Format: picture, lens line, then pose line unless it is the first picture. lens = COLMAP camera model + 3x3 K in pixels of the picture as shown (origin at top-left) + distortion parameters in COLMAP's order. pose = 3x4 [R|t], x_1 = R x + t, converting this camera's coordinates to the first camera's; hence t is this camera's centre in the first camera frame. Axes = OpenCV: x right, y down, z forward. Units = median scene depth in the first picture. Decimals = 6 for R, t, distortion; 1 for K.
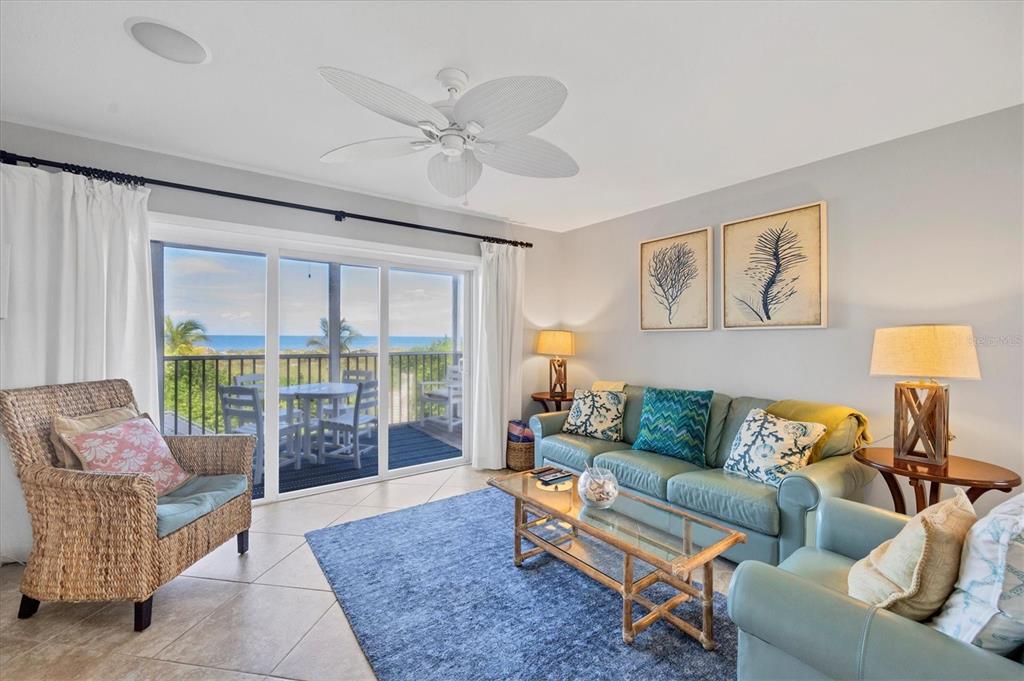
lens RADIAL K [[422.0, 0, 506.6], [0, 422.0, 335.7], [0, 0, 1]] dist [-0.000732, -0.000129]
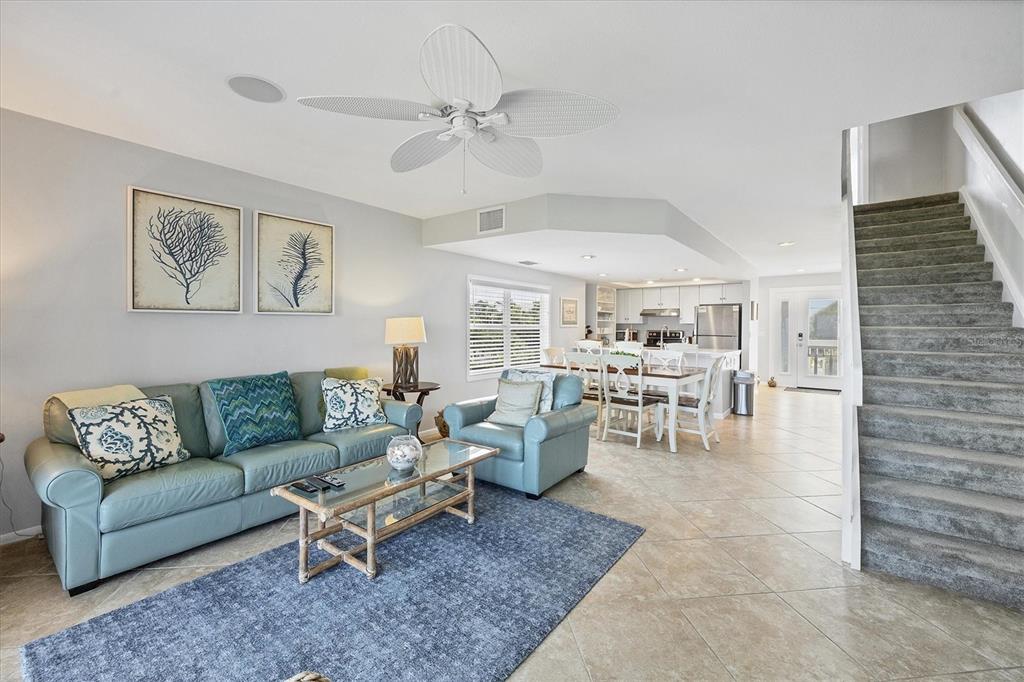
lens RADIAL K [[408.7, 0, 510.3], [0, 408.7, 328.2], [0, 0, 1]] dist [-0.000736, -0.000022]
pose [[-0.268542, -0.025867, 0.962921, -0.670711], [-0.026379, 0.999462, 0.019492, -0.015553], [-0.962907, -0.020166, -0.269080, 0.723297]]
